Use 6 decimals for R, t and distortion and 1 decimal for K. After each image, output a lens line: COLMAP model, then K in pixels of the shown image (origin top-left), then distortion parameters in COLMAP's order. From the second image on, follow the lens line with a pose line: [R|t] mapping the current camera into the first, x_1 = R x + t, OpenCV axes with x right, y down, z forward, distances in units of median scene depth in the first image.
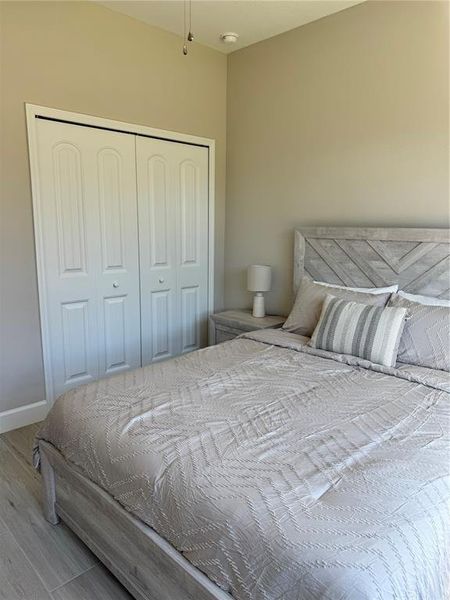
lens RADIAL K [[421.1, 0, 223.0], [0, 421.1, 297.6], [0, 0, 1]] dist [-0.009715, -0.043417]
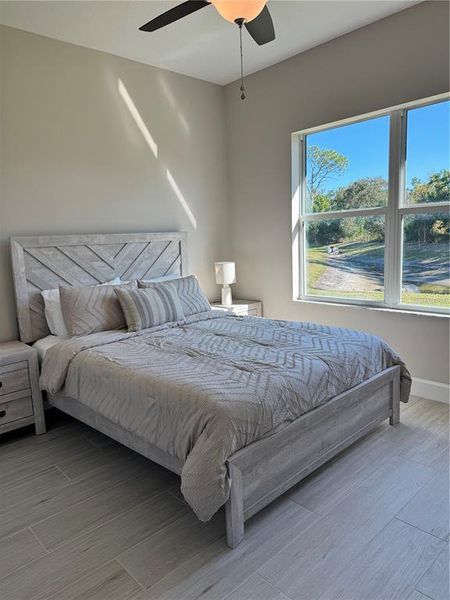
lens RADIAL K [[421.1, 0, 223.4], [0, 421.1, 301.8], [0, 0, 1]] dist [-0.009715, -0.043417]
pose [[0.025166, -0.154812, 0.987623, -0.815679], [0.217465, 0.965126, 0.145744, -0.069937], [-0.975744, 0.211106, 0.057955, 0.573354]]
